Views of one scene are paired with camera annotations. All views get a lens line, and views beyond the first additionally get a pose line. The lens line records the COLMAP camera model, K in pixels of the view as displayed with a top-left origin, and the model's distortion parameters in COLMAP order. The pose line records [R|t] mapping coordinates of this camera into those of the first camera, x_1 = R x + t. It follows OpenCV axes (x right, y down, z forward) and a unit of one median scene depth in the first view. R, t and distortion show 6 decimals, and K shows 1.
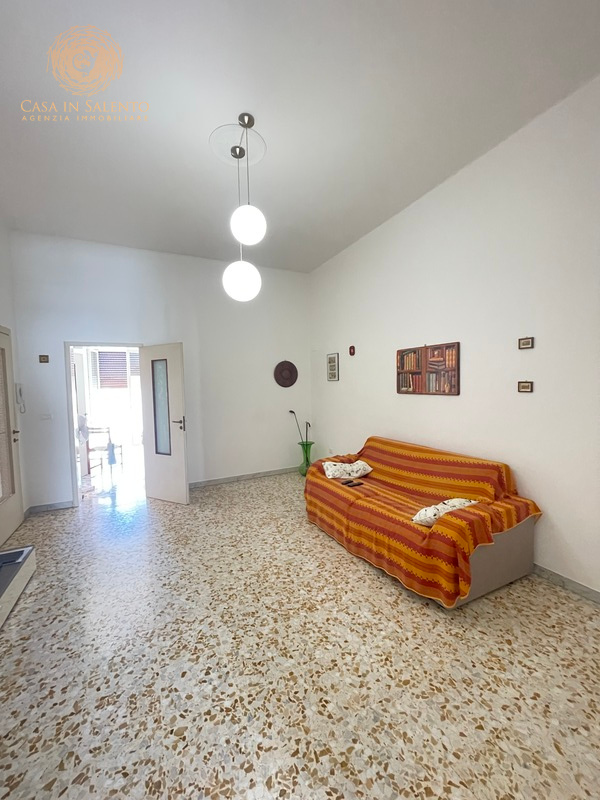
lens RADIAL K [[322.0, 0, 296.0], [0, 322.0, 398.7], [0, 0, 1]] dist [-0.001172, -0.001087]
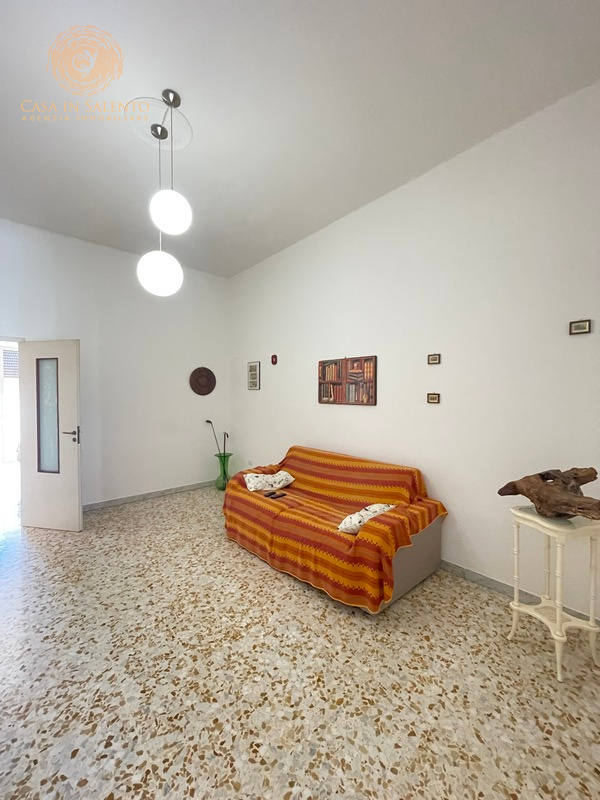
lens RADIAL K [[322.0, 0, 296.3], [0, 322.0, 399.3], [0, 0, 1]] dist [-0.001172, -0.001087]
pose [[0.964291, 0.019731, 0.264108, -0.032301], [-0.011419, 0.999391, -0.032971, 0.007584], [-0.264597, 0.028778, 0.963929, 0.049556]]
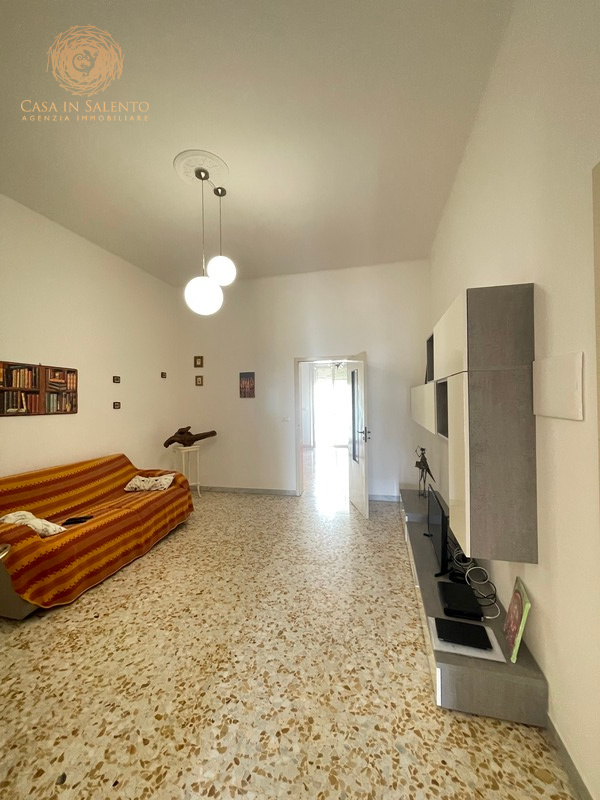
lens RADIAL K [[322.0, 0, 296.4], [0, 322.0, 396.2], [0, 0, 1]] dist [-0.001172, -0.001087]
pose [[-0.765445, 0.045365, 0.641900, -1.016417], [0.064576, 0.997892, 0.006481, -0.032930], [-0.640252, 0.046412, -0.766761, 1.579952]]
